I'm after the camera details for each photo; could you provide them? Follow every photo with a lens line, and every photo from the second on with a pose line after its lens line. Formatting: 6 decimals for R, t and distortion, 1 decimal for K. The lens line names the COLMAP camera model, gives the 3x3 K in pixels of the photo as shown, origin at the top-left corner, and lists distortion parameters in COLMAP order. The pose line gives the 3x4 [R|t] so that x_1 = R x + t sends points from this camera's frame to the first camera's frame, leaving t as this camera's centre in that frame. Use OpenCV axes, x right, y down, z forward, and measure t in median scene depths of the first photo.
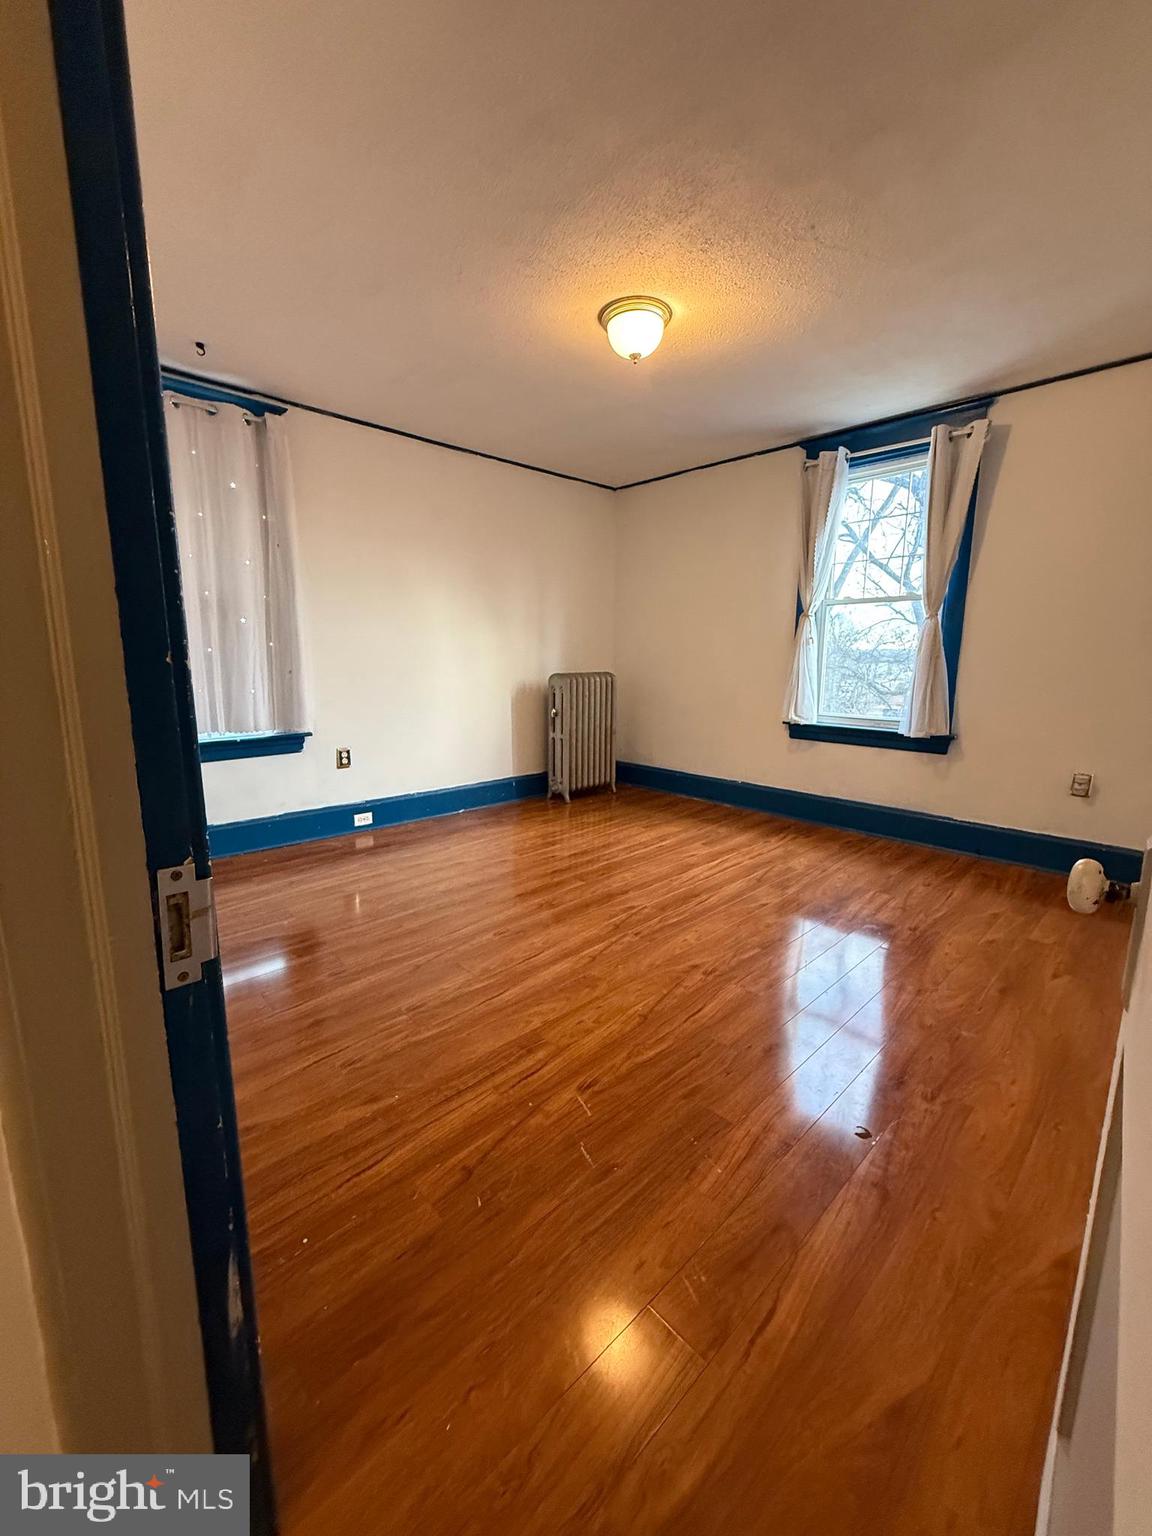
lens RADIAL K [[613.7, 0, 574.6], [0, 613.7, 761.0], [0, 0, 1]] dist [0.000821, -0.000098]
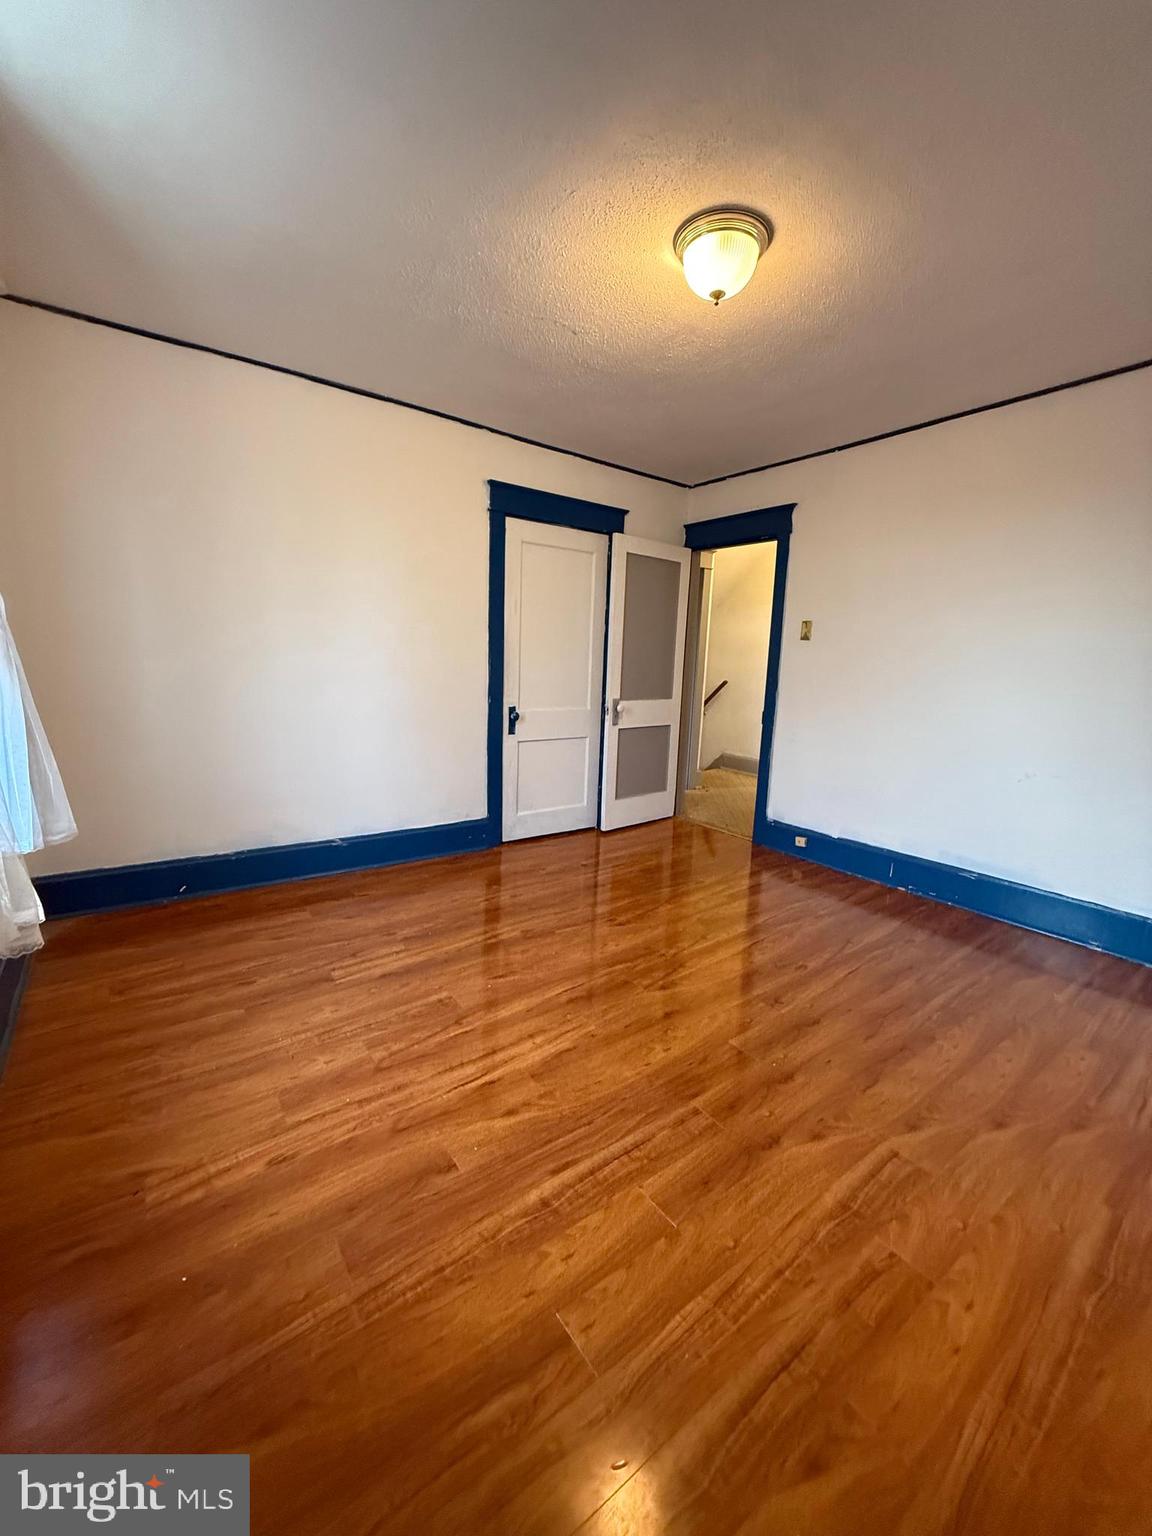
lens RADIAL K [[613.7, 0, 576.7], [0, 613.7, 767.9], [0, 0, 1]] dist [0.000821, -0.000098]
pose [[-0.992050, -0.060304, 0.110459, 0.116448], [-0.018817, 0.938926, 0.343605, -0.276457], [-0.124433, 0.338794, -0.932596, 1.457502]]
